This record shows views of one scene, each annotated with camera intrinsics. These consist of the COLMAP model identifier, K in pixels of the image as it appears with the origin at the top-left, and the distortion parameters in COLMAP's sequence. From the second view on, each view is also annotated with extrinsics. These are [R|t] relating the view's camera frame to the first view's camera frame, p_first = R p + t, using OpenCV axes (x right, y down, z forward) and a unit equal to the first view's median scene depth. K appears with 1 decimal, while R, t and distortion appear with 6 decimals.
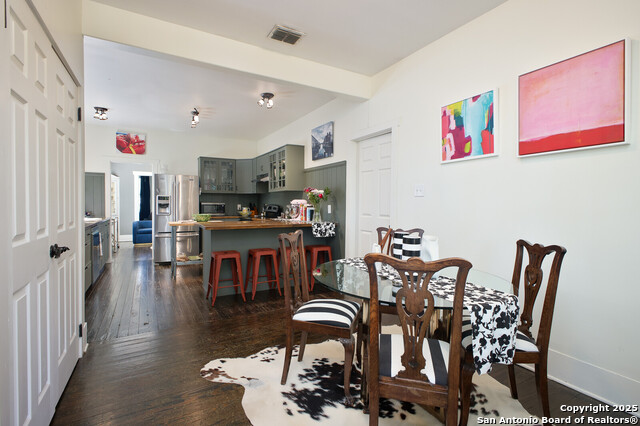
lens RADIAL K [[310.6, 0, 315.1], [0, 310.6, 210.1], [0, 0, 1]] dist [-0.002045, 0.000006]
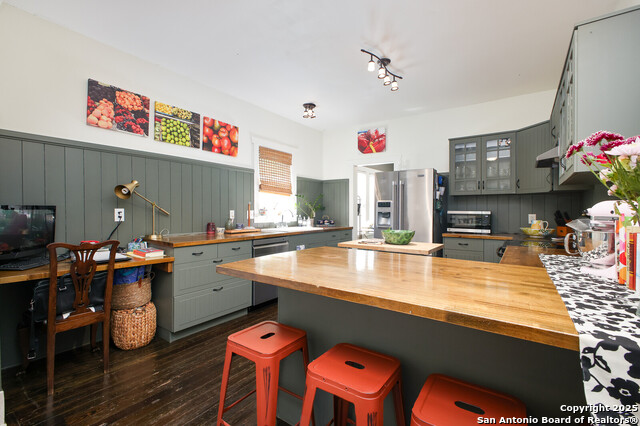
lens RADIAL K [[285.5, 0, 318.2], [0, 285.5, 210.4], [0, 0, 1]] dist [0.001136, -0.000245]
pose [[0.440442, 0.000529, -0.897781, 0.044726], [-0.021071, 0.999730, -0.009749, -0.014026], [0.897534, 0.023211, 0.440334, 0.532210]]
